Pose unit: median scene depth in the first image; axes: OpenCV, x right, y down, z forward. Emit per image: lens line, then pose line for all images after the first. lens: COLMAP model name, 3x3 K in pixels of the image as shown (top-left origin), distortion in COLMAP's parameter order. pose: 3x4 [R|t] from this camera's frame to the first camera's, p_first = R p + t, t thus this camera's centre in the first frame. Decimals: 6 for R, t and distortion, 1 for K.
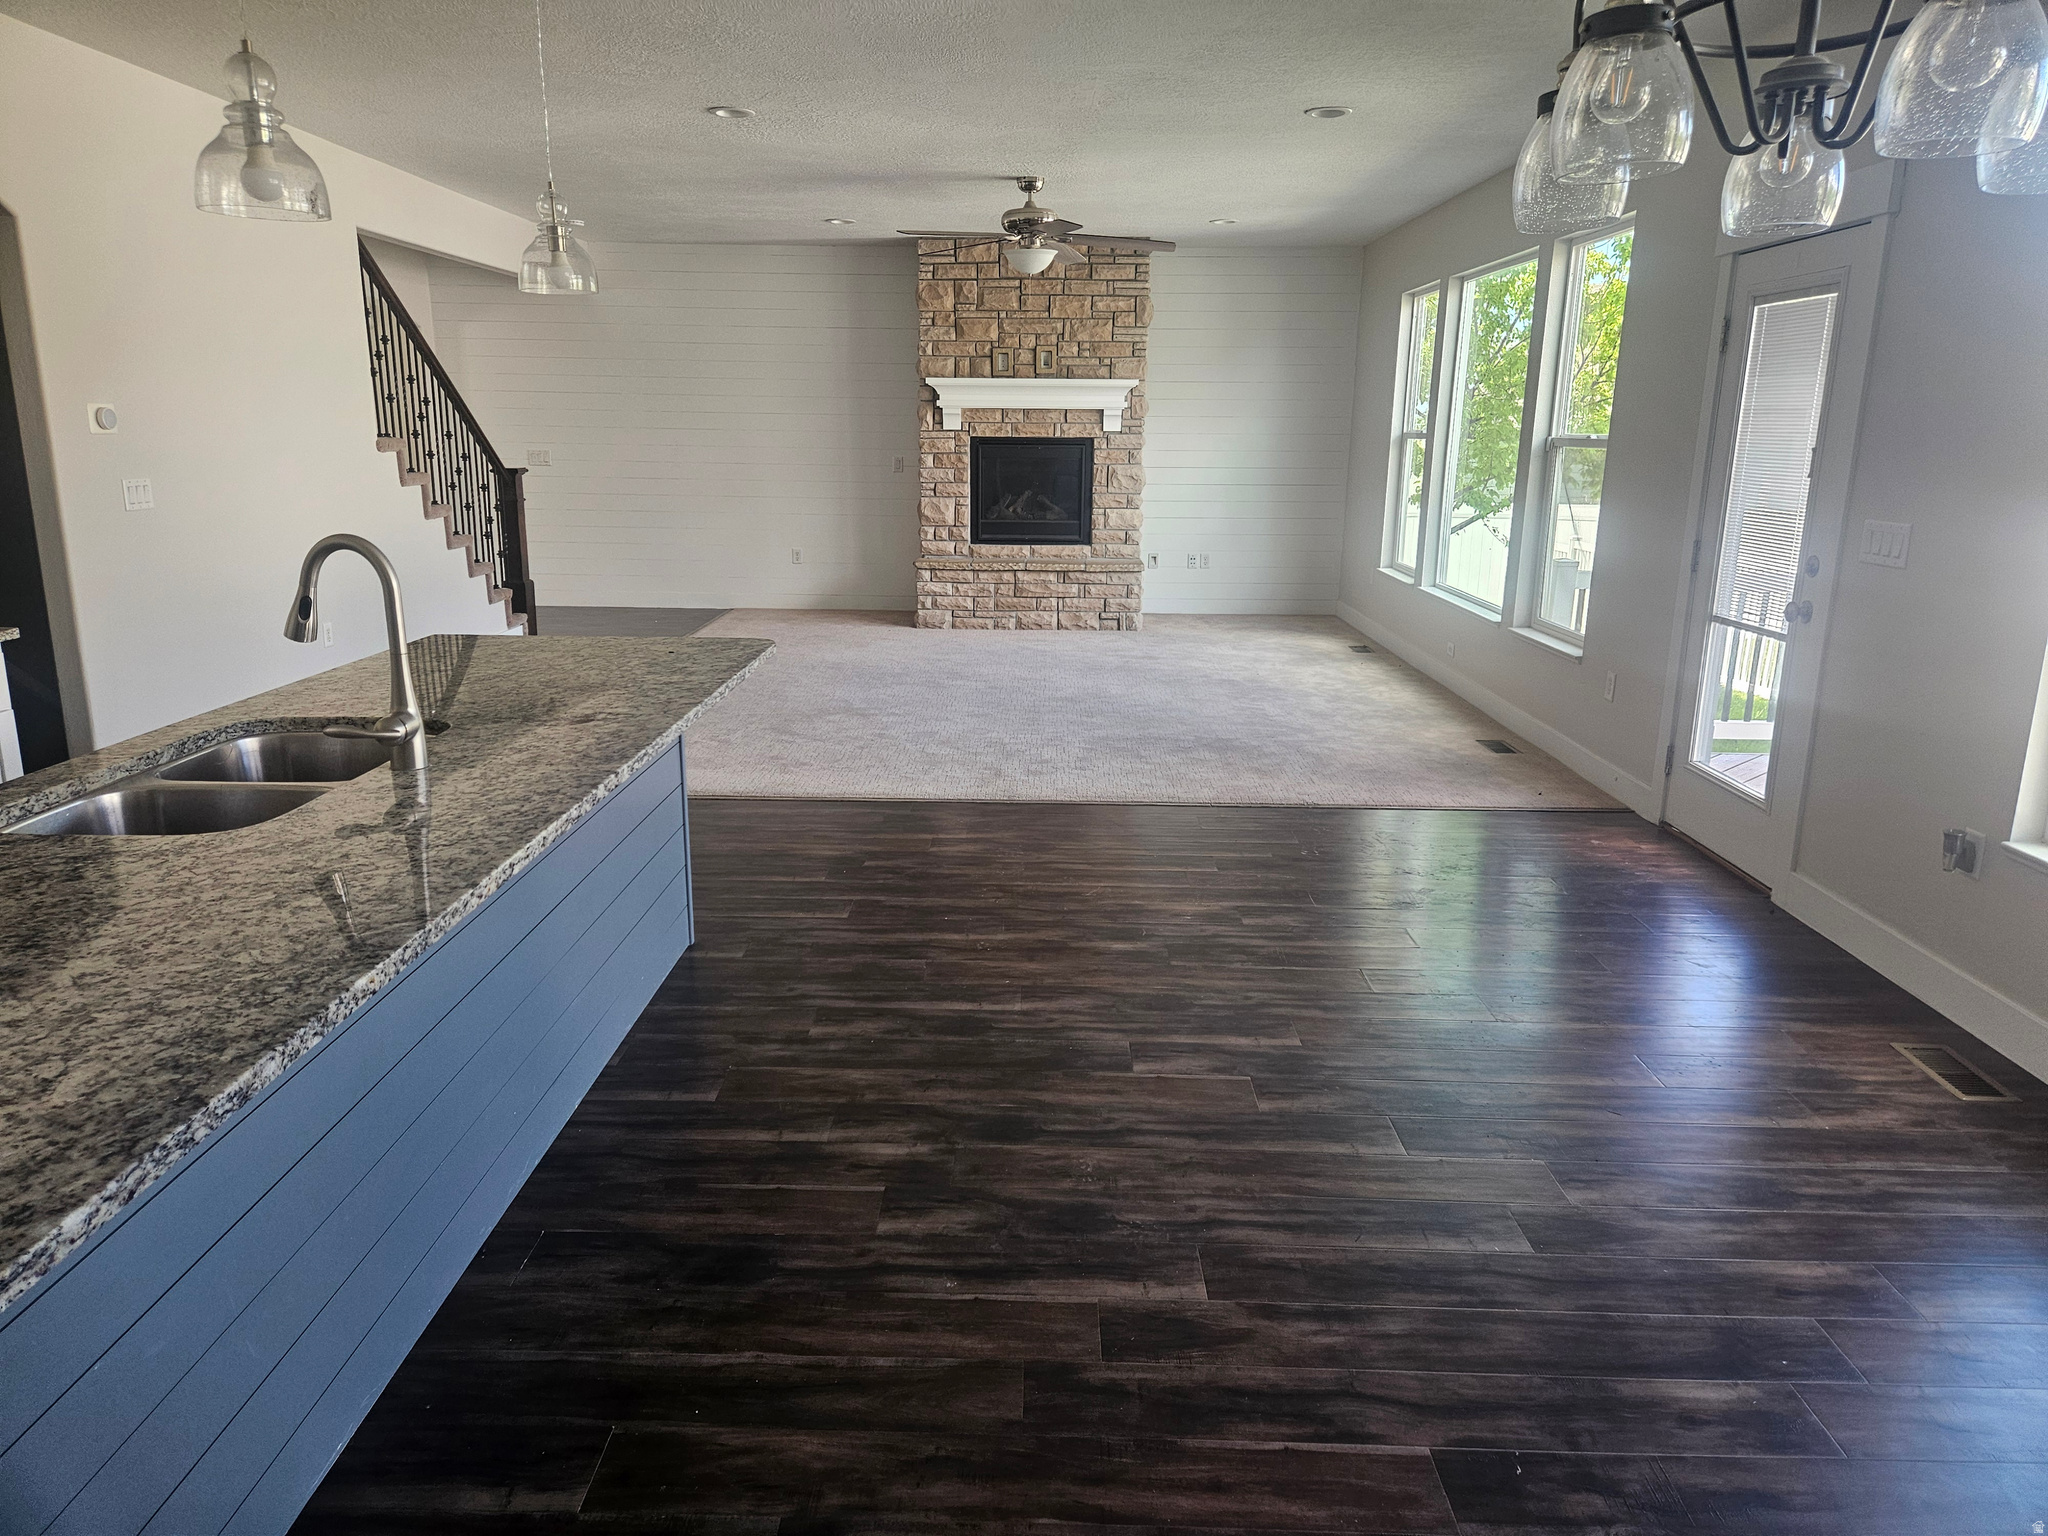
lens RADIAL K [[1385.9, 0, 1004.4], [0, 1385.9, 750.2], [0, 0, 1]] dist [0.084644, -0.077621]
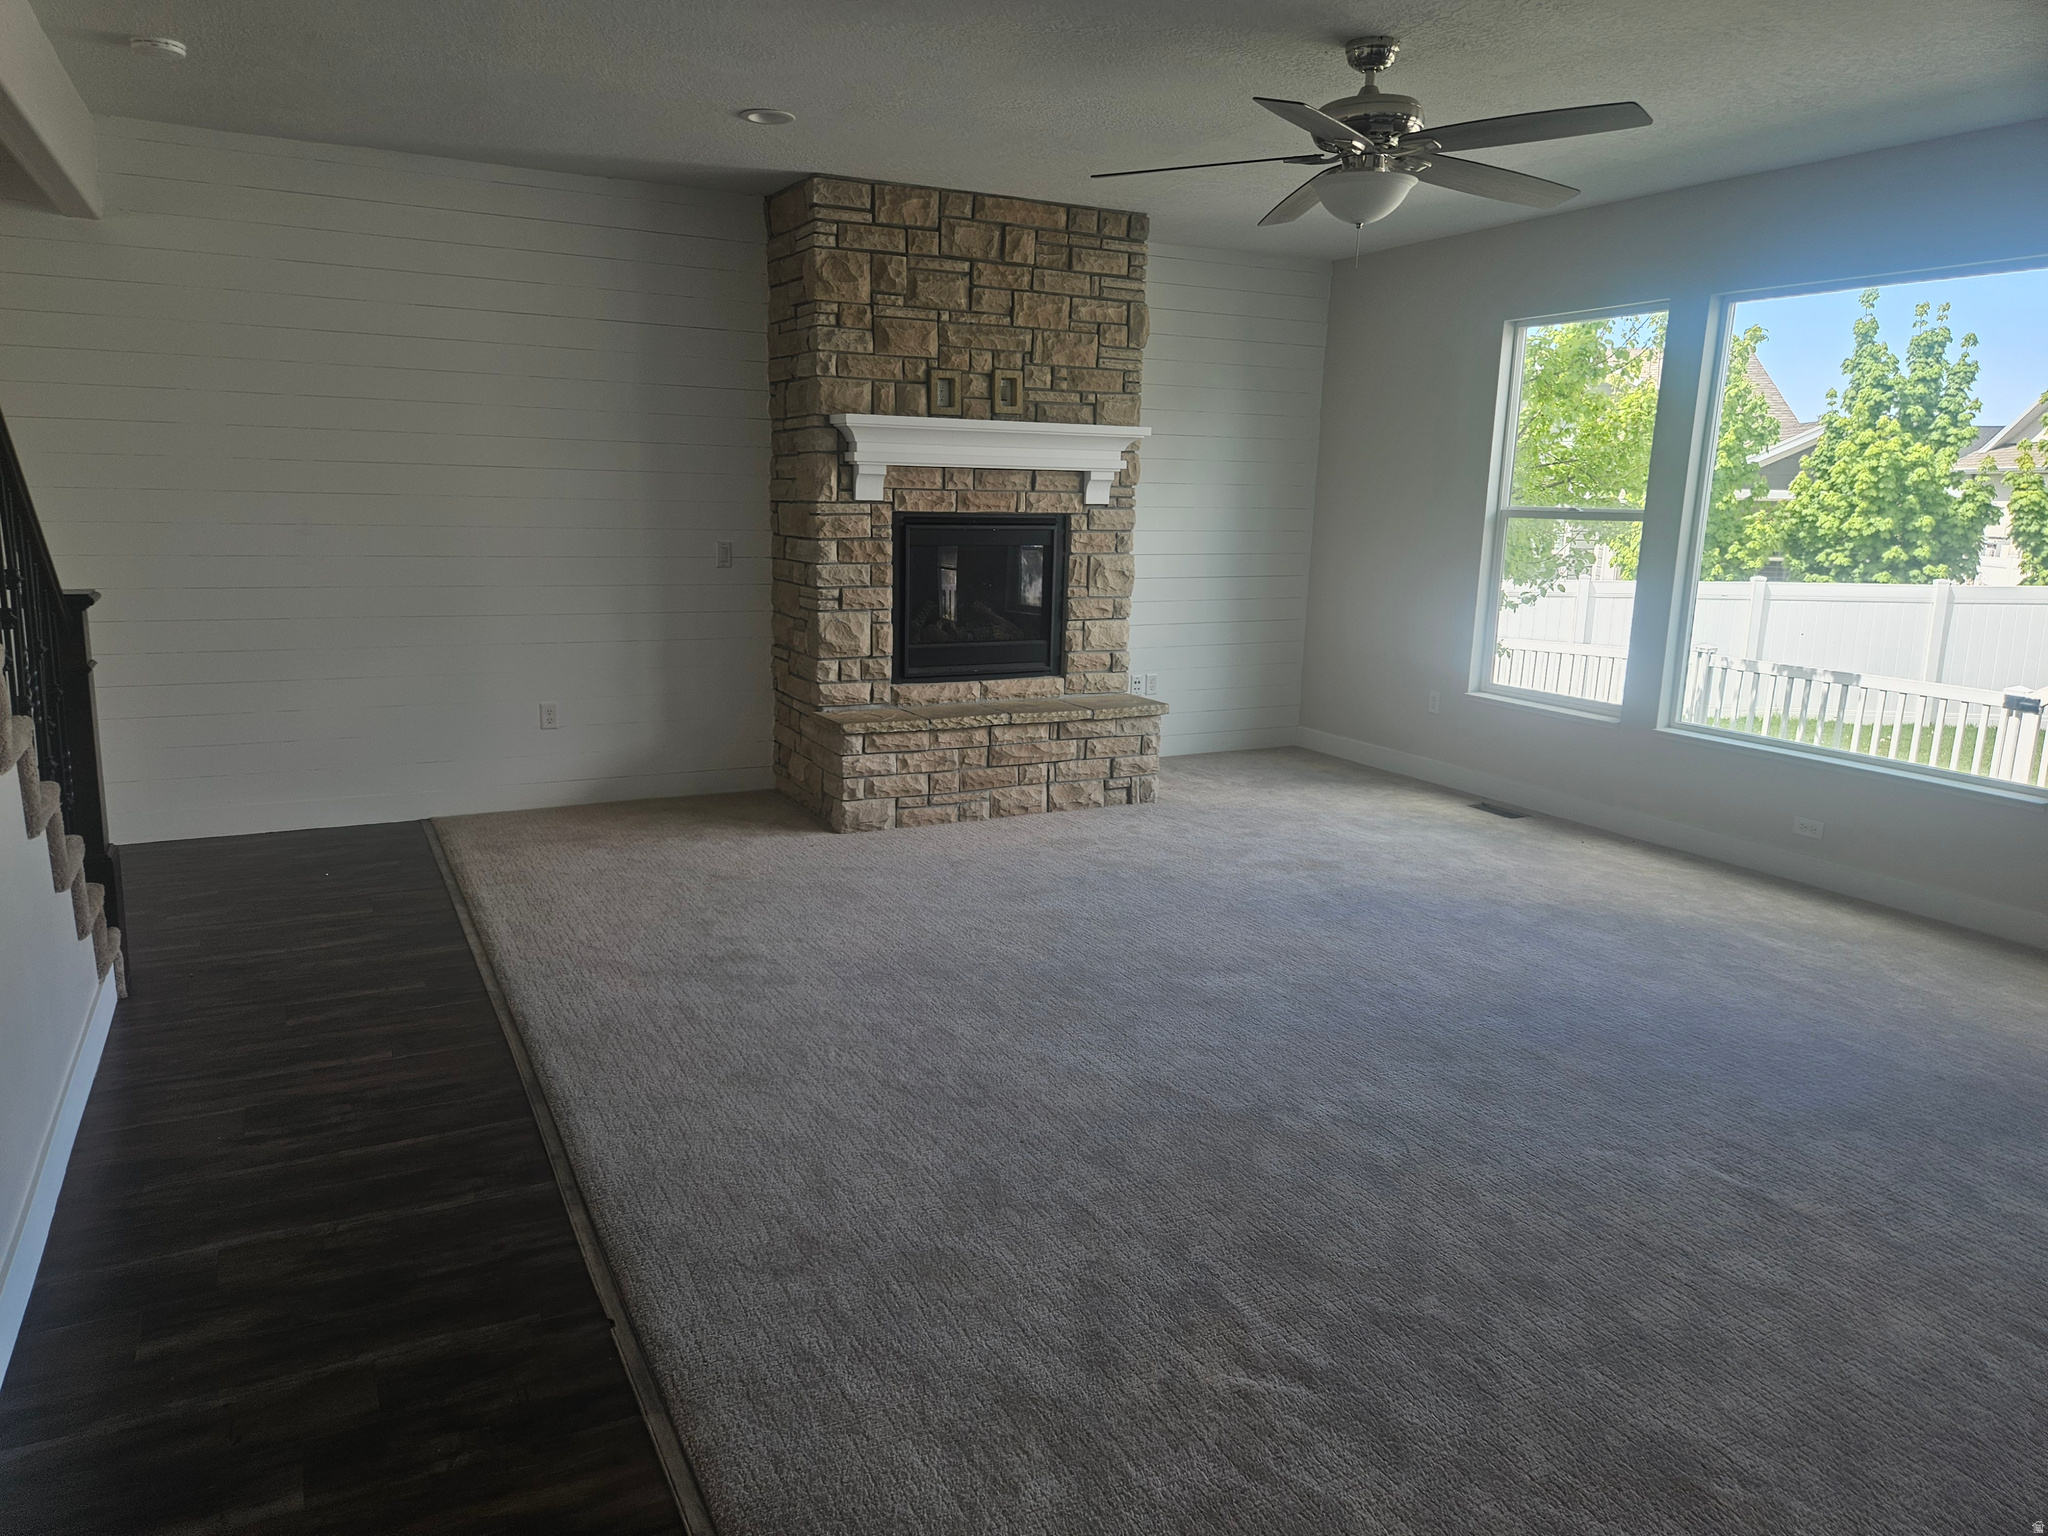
lens RADIAL K [[1385.9, 0, 1011.8], [0, 1385.9, 755.9], [0, 0, 1]] dist [0.084644, -0.077621]
pose [[0.879670, -0.080881, 0.468656, -0.352773], [0.096626, 0.995274, -0.009602, -0.139532], [-0.465665, 0.053731, 0.883329, 0.573074]]
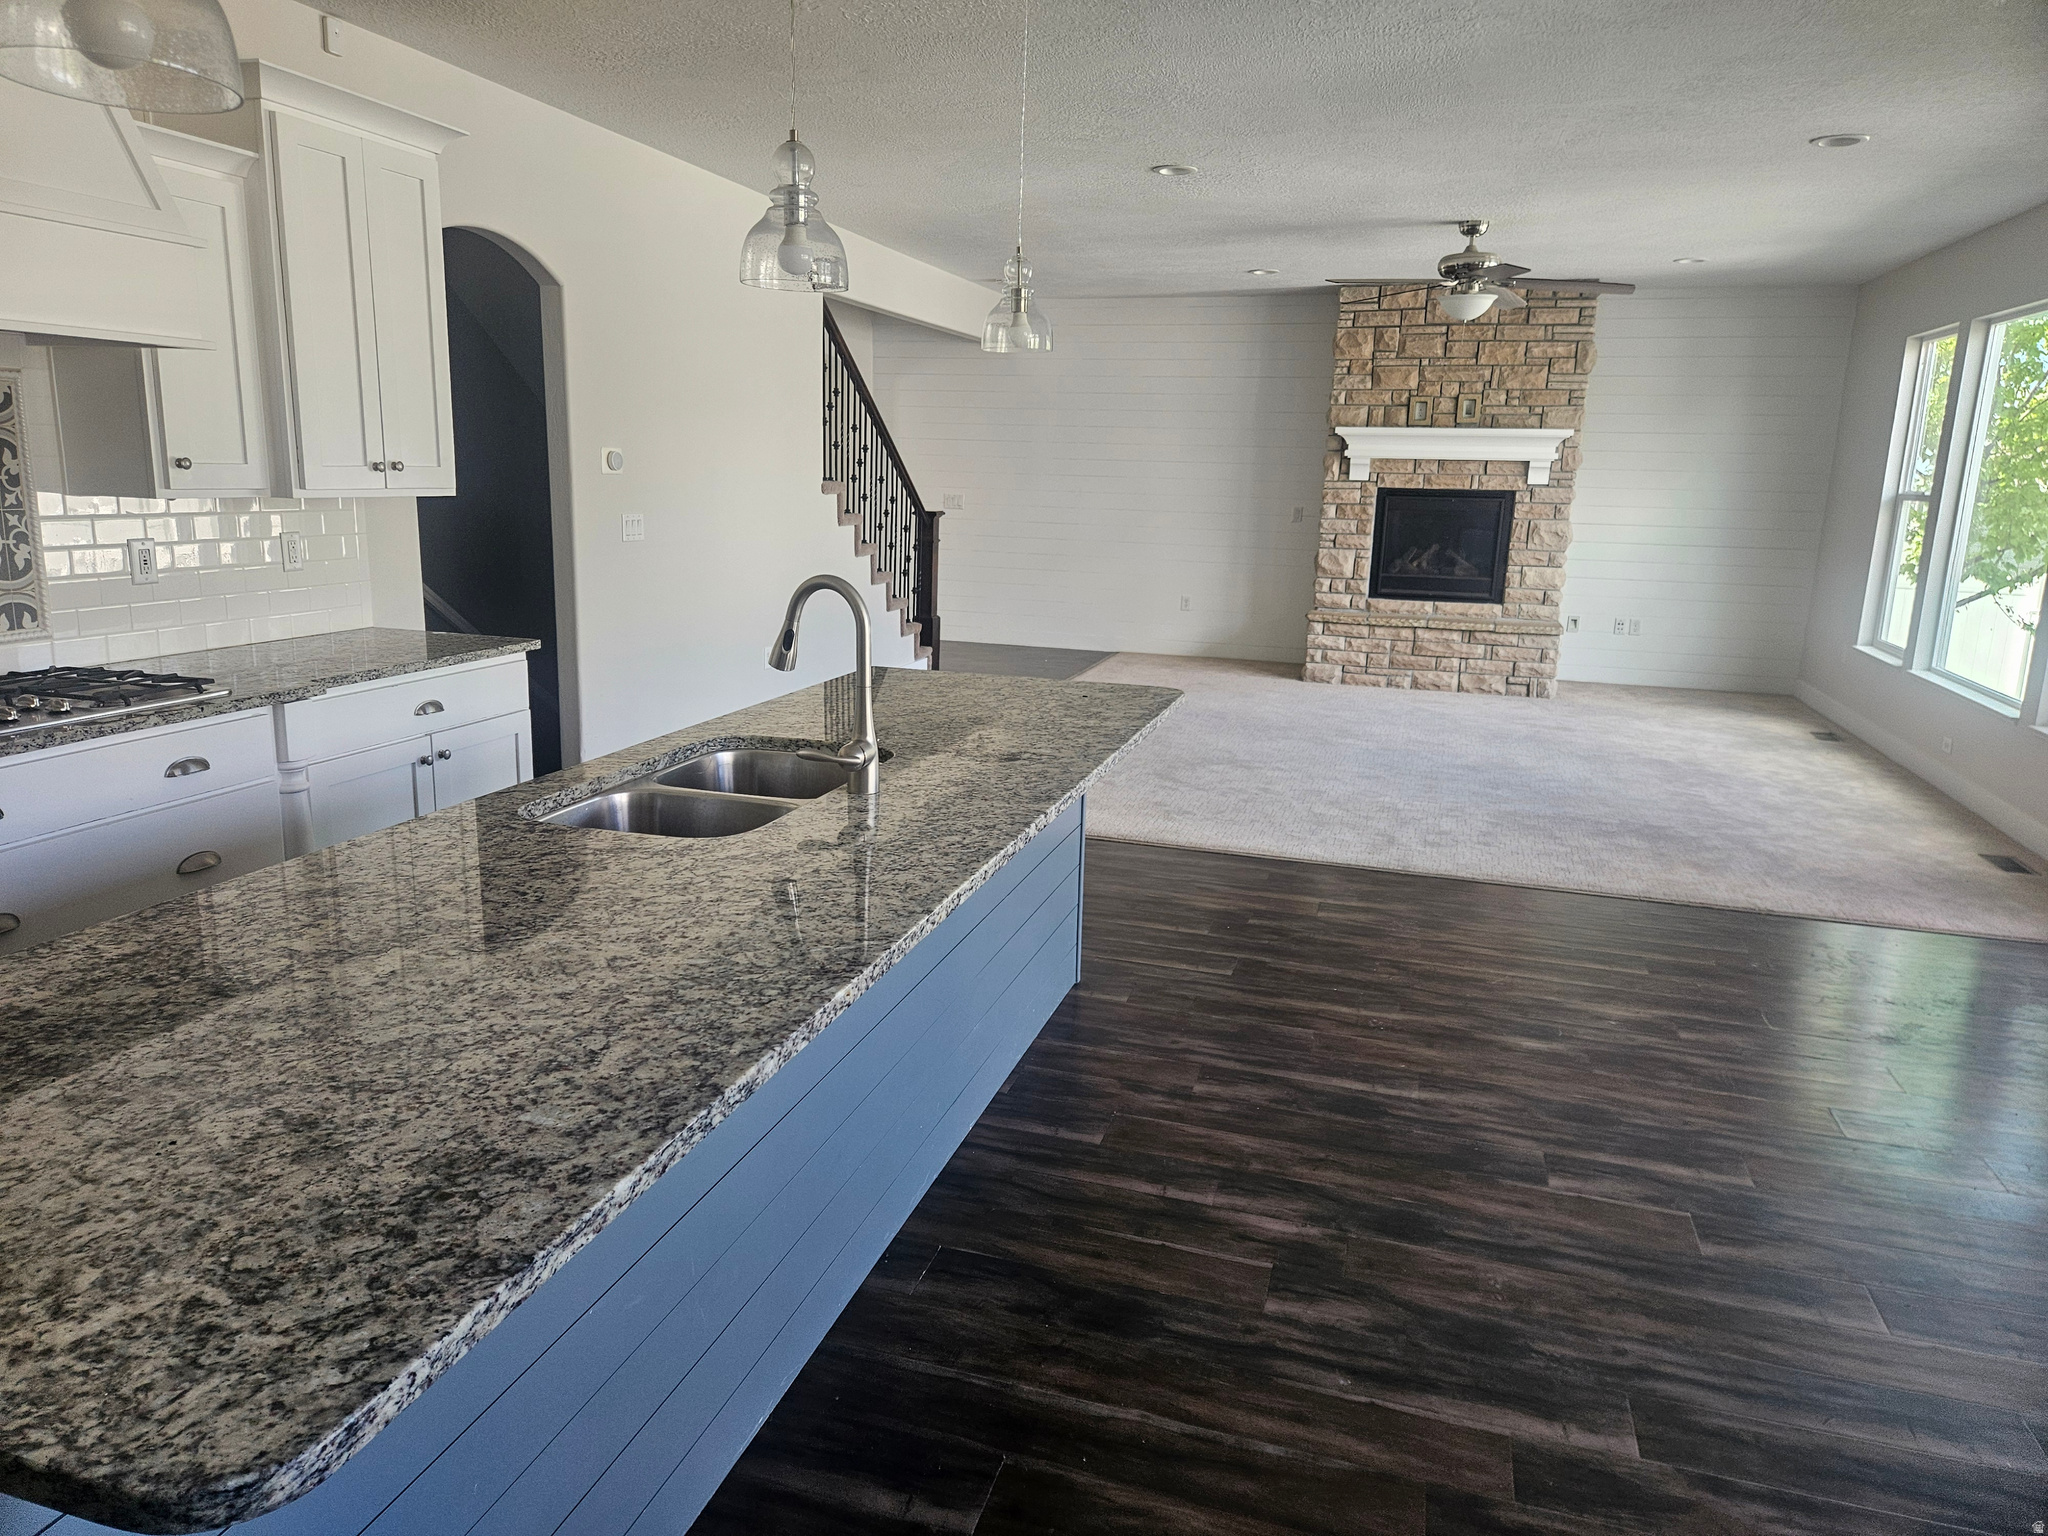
lens RADIAL K [[1385.9, 0, 979.4], [0, 1385.9, 755.5], [0, 0, 1]] dist [0.084644, -0.077621]
pose [[0.959283, 0.076186, -0.271977, -0.015031], [-0.083679, 0.996364, -0.016039, -0.001813], [0.269766, 0.038145, 0.962170, -0.000506]]
